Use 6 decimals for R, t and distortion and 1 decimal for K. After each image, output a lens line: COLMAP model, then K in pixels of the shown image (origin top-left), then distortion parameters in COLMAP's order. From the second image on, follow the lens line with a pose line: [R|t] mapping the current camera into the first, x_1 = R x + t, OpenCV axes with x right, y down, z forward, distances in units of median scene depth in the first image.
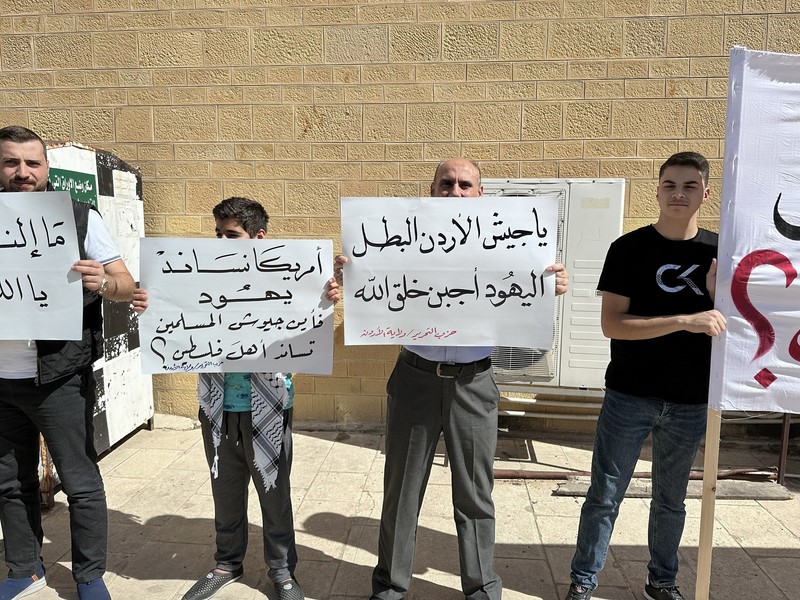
lens RADIAL K [[558.0, 0, 400.6], [0, 558.0, 302.2], [0, 0, 1]] dist [0.026169, -0.041458]
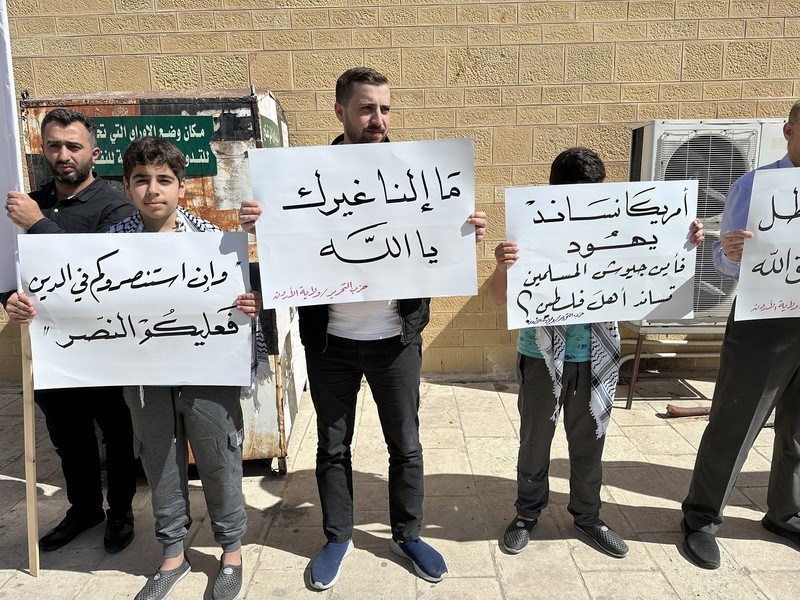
lens RADIAL K [[572.5, 0, 399.0], [0, 572.5, 296.7], [0, 0, 1]] dist [0.007289, -0.028284]
pose [[0.993518, -0.056585, 0.098595, -0.739426], [0.049984, 0.996420, 0.068181, -0.005040], [-0.102100, -0.062810, 0.992789, 0.041779]]
